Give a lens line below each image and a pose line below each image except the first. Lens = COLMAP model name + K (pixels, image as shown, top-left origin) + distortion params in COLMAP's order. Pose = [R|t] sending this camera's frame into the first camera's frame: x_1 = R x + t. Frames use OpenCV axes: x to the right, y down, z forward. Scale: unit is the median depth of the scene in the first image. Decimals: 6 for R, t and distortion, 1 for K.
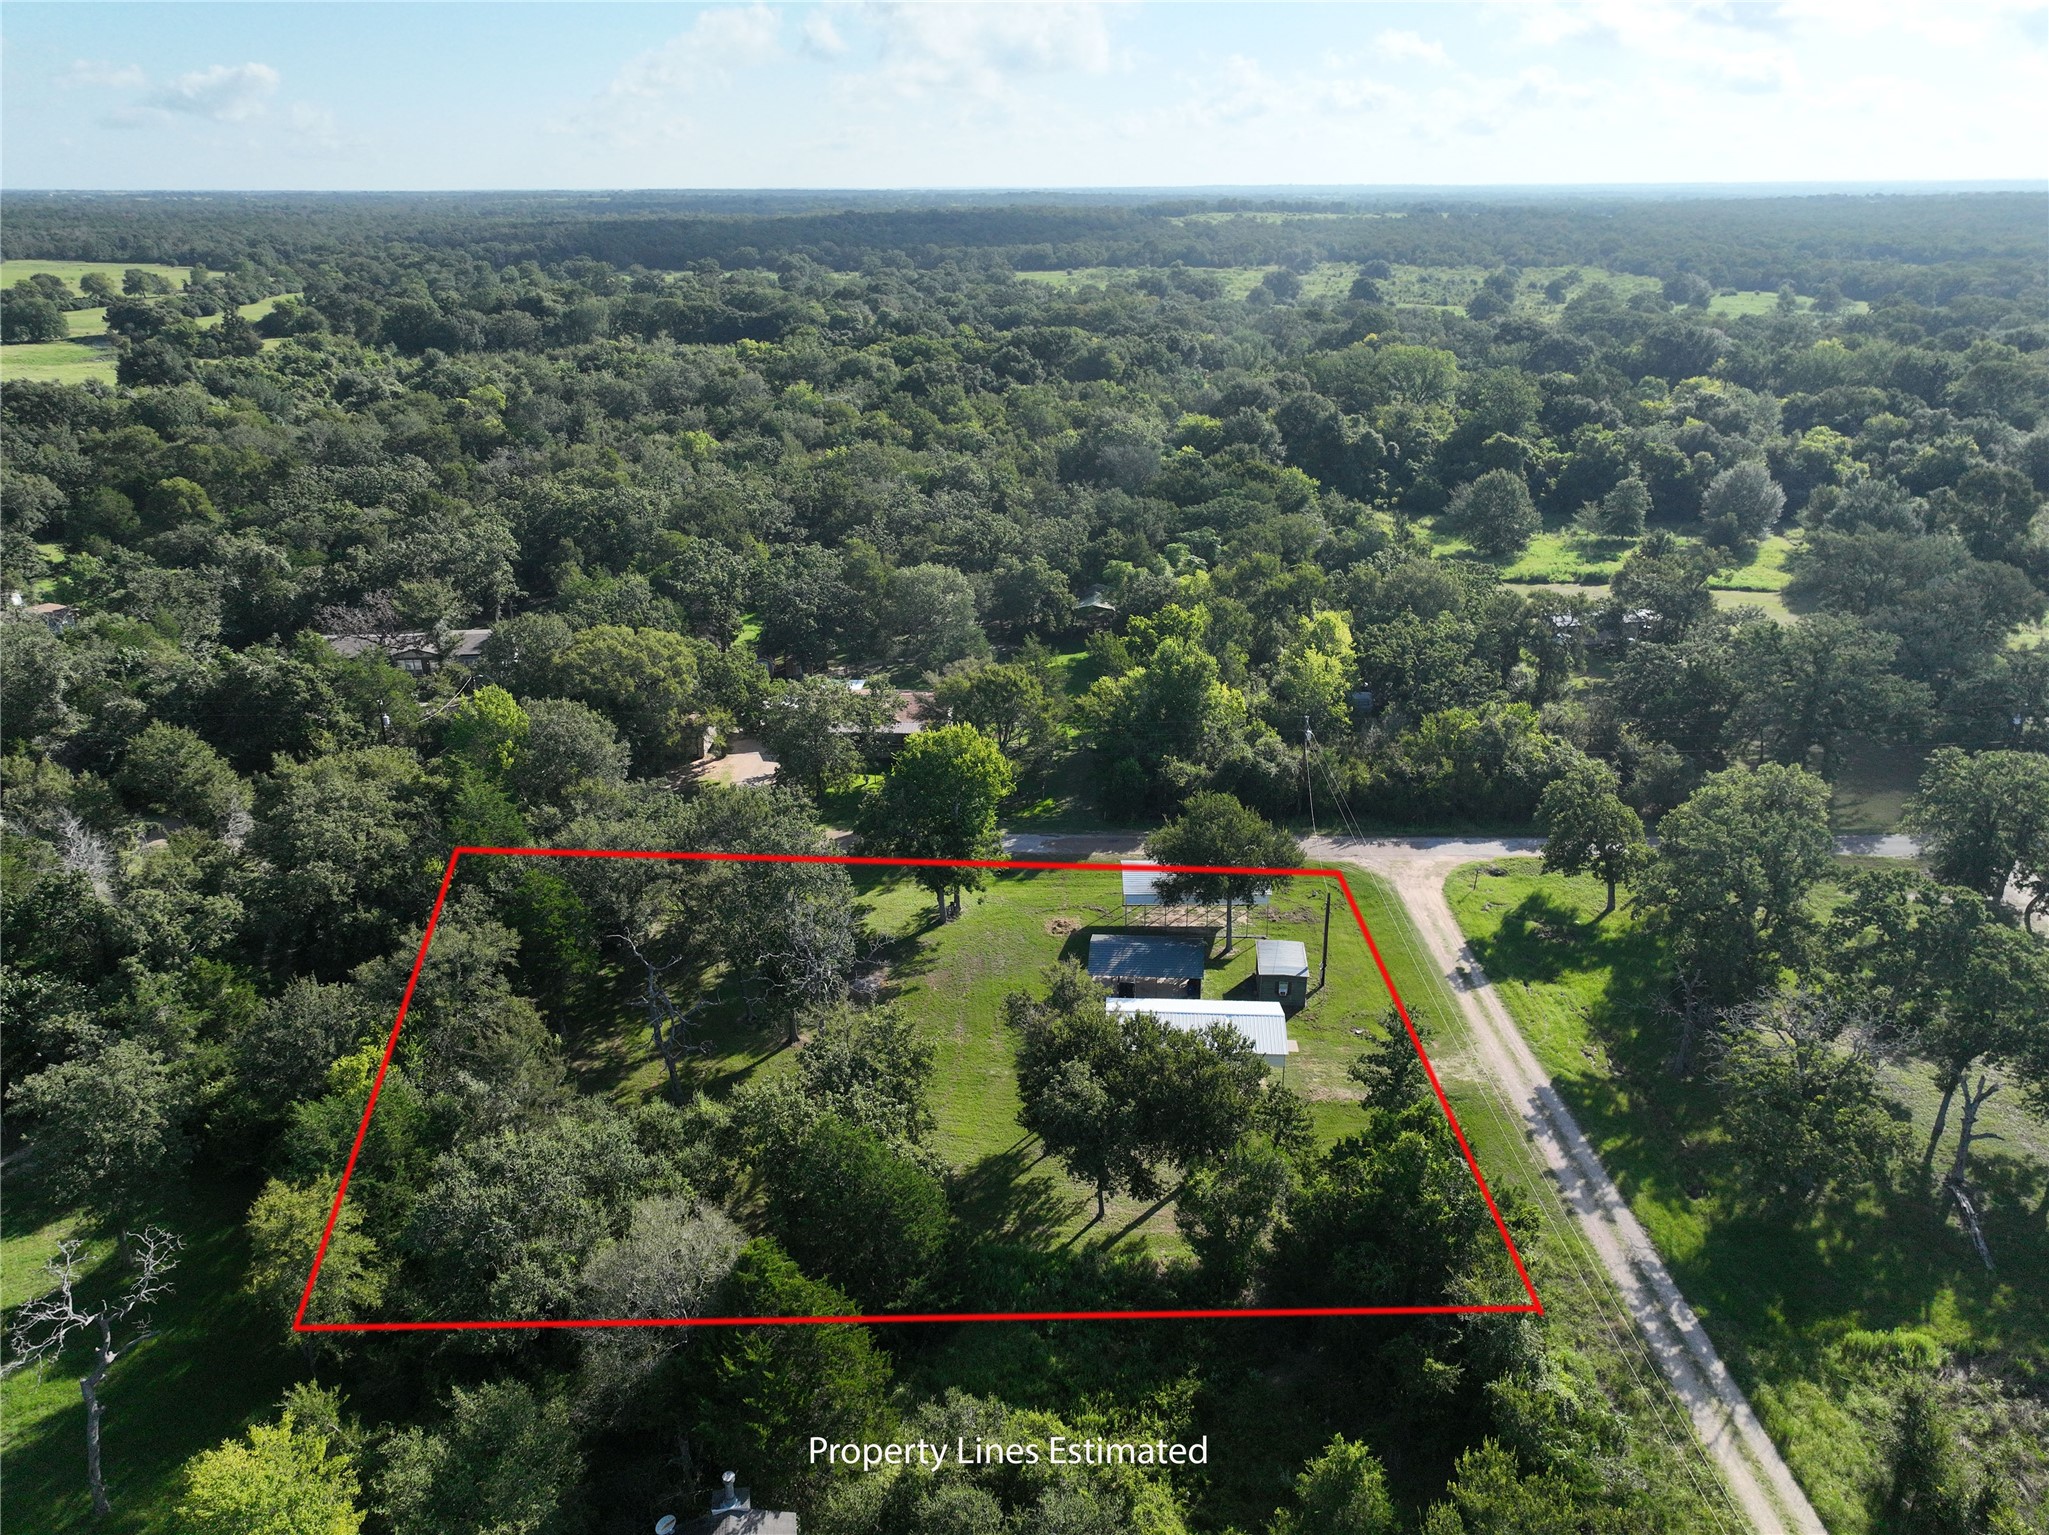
lens RADIAL K [[1437.5, 0, 1036.7], [0, 1437.5, 786.1], [0, 0, 1]] dist [0.008058, 0.013156]
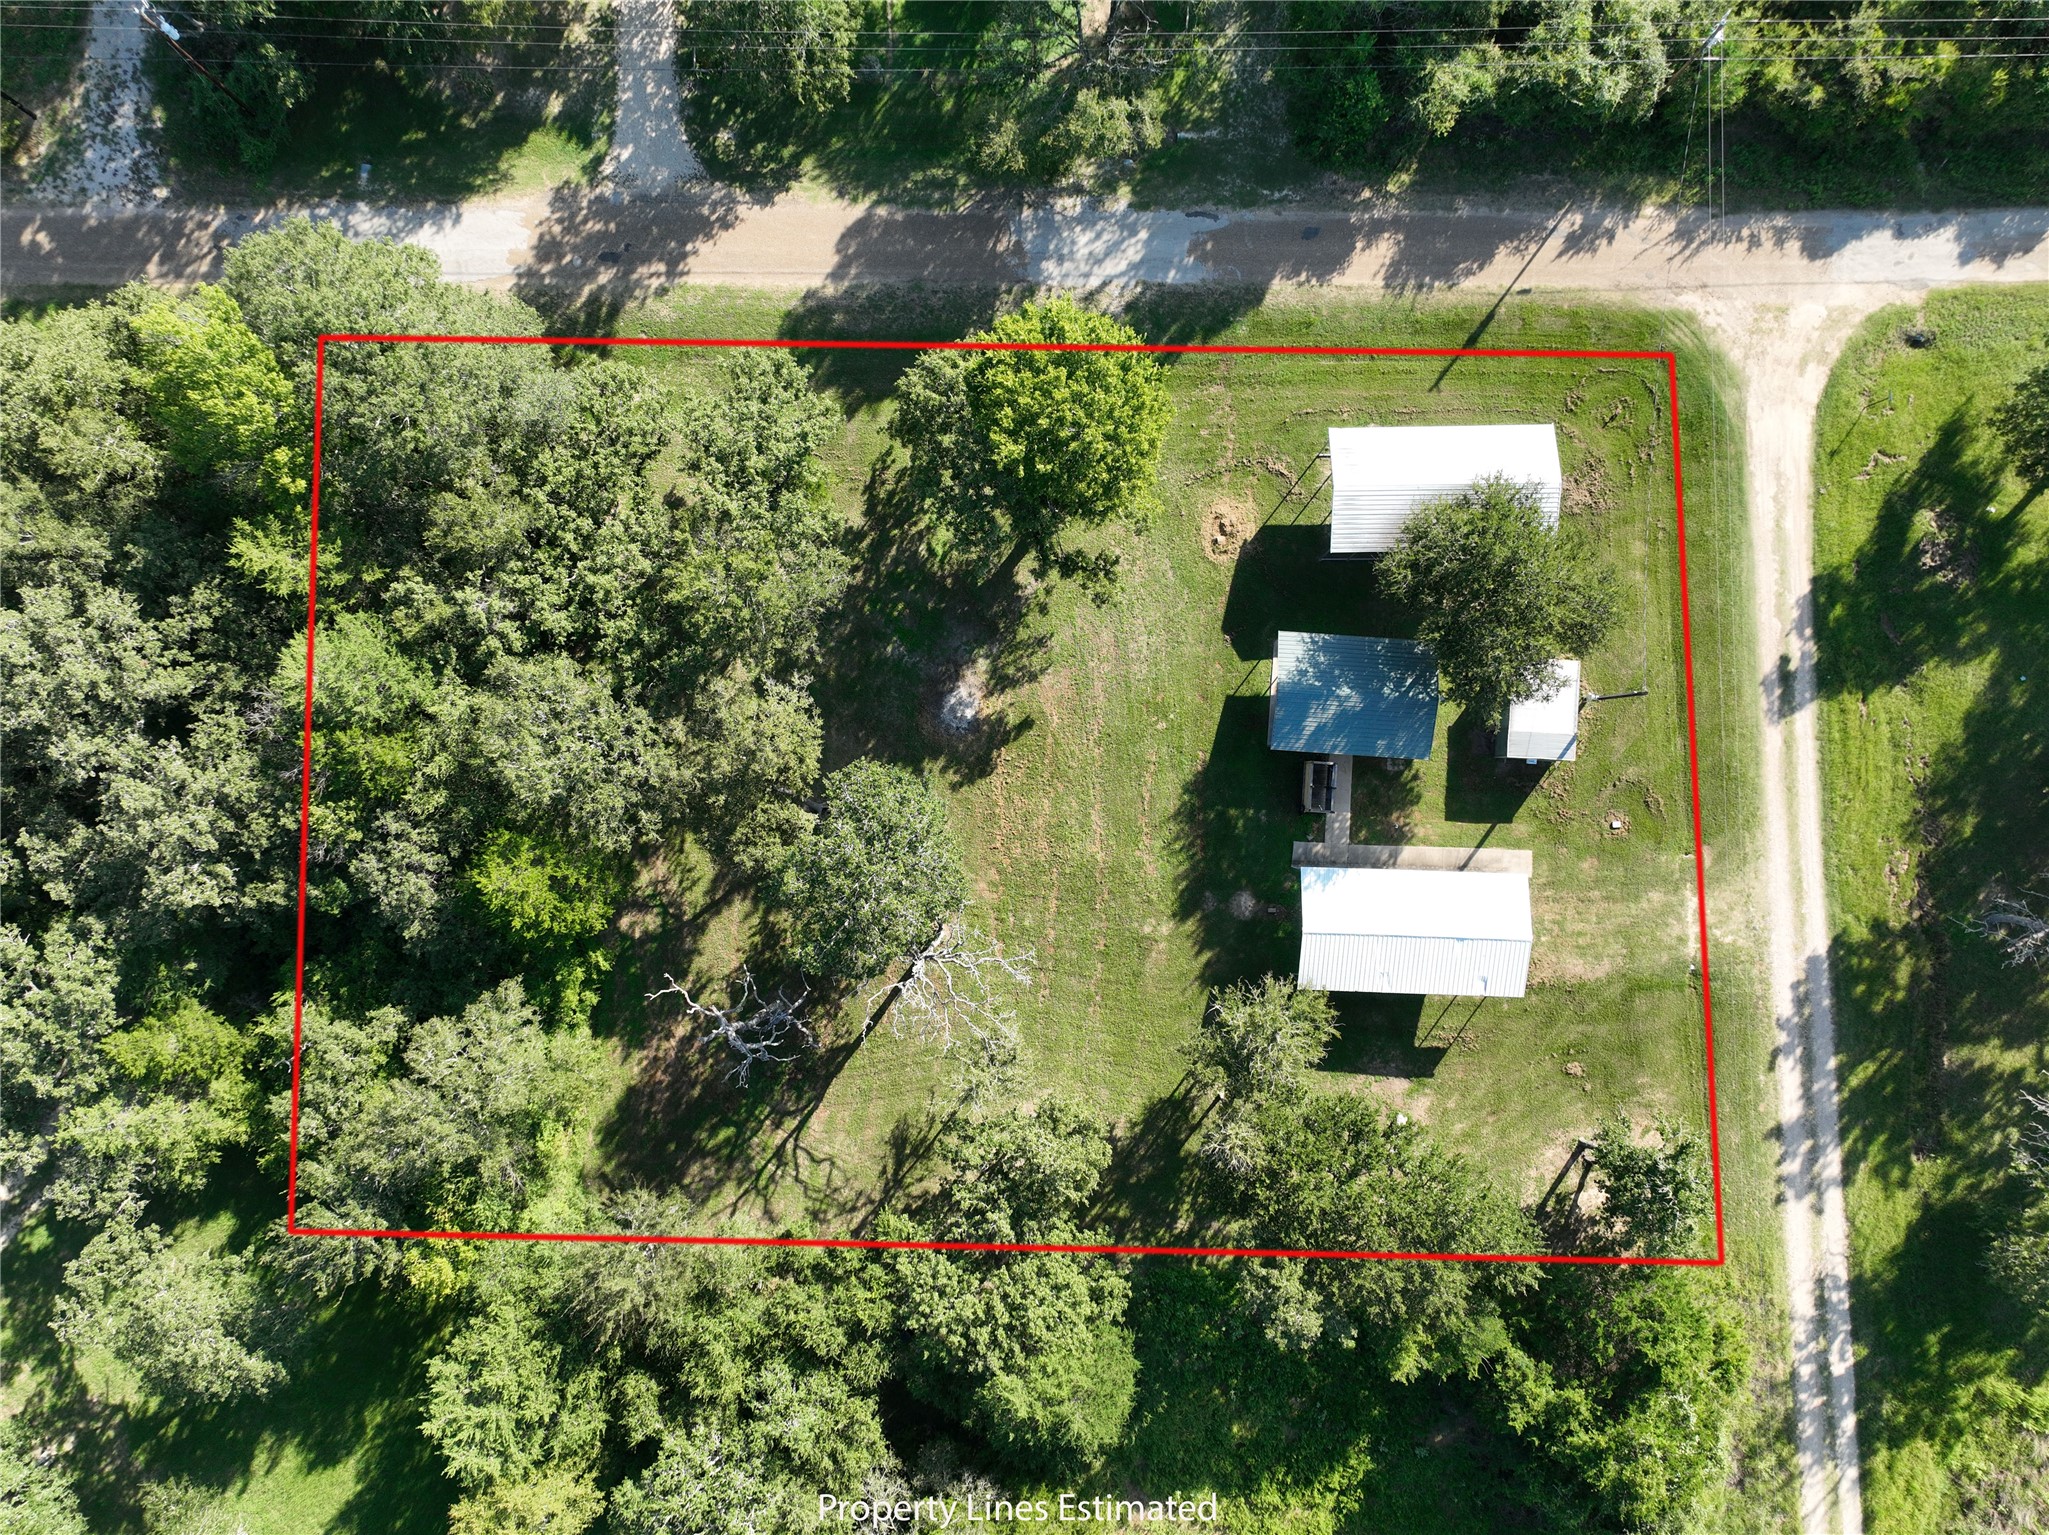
lens RADIAL K [[1437.5, 0, 1019.3], [0, 1437.5, 772.5], [0, 0, 1]] dist [0.008058, 0.013156]
pose [[0.999482, -0.030564, 0.010082, -0.119125], [0.002474, 0.385302, 0.922787, -0.641382], [-0.032089, -0.922284, 0.385178, 0.852826]]
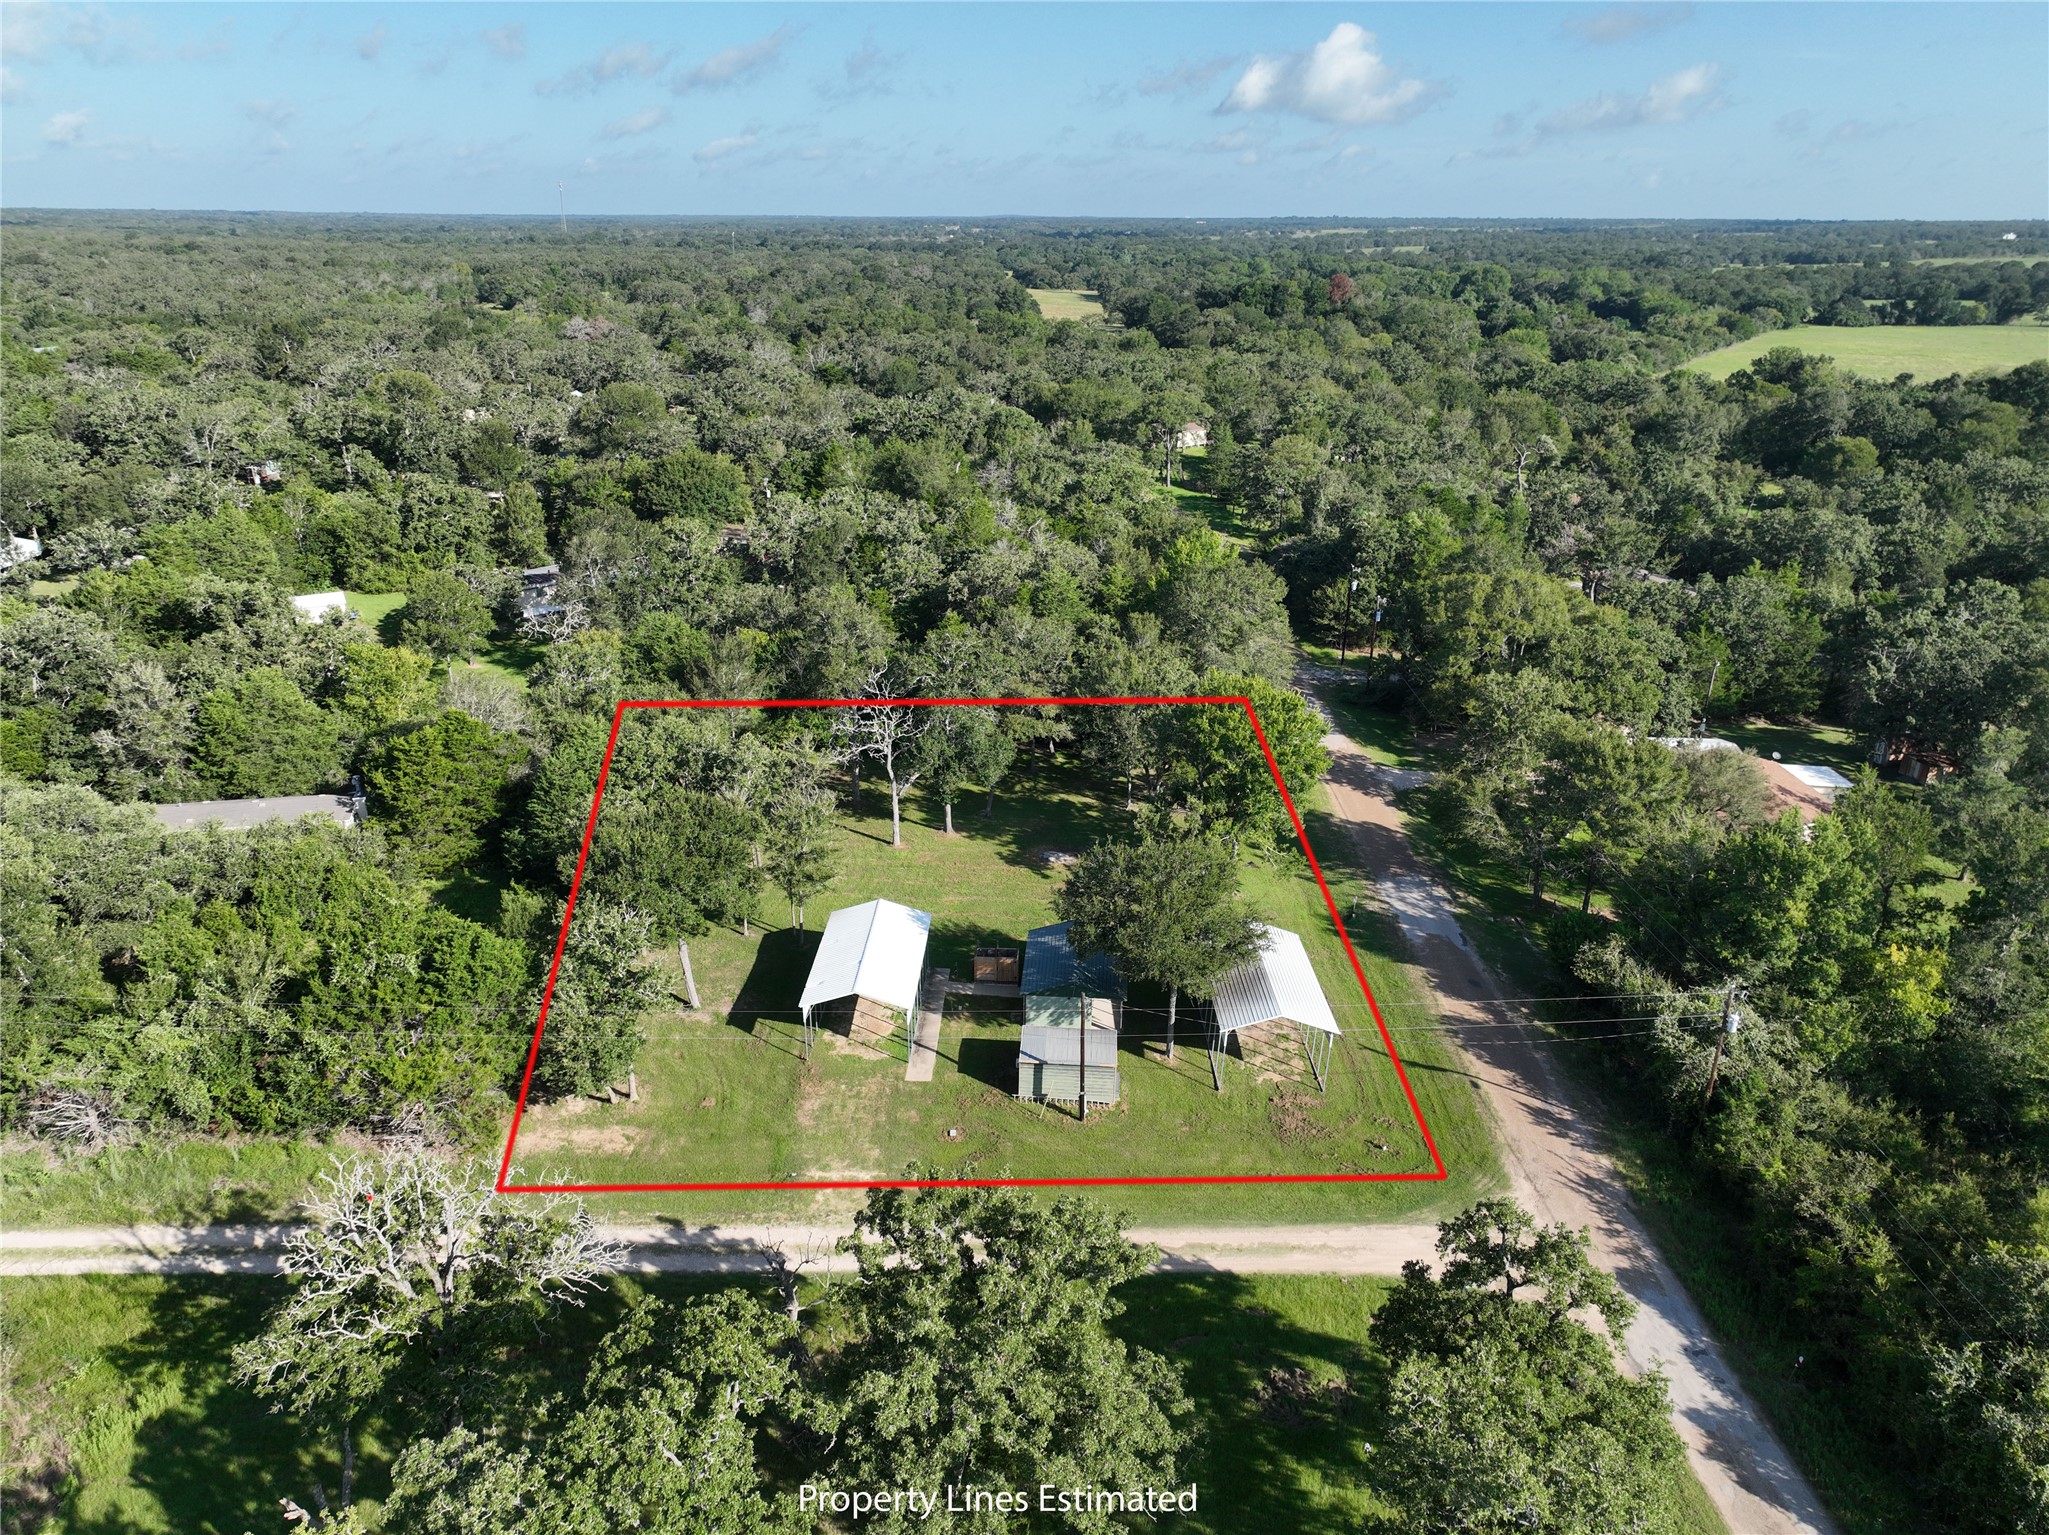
lens RADIAL K [[1437.5, 0, 1032.2], [0, 1437.5, 762.8], [0, 0, 1]] dist [0.008058, 0.013156]
pose [[0.037149, 0.358502, -0.932790, 0.983465], [-0.391286, 0.864122, 0.316527, -0.282691], [0.919519, 0.353229, 0.172377, 0.975616]]
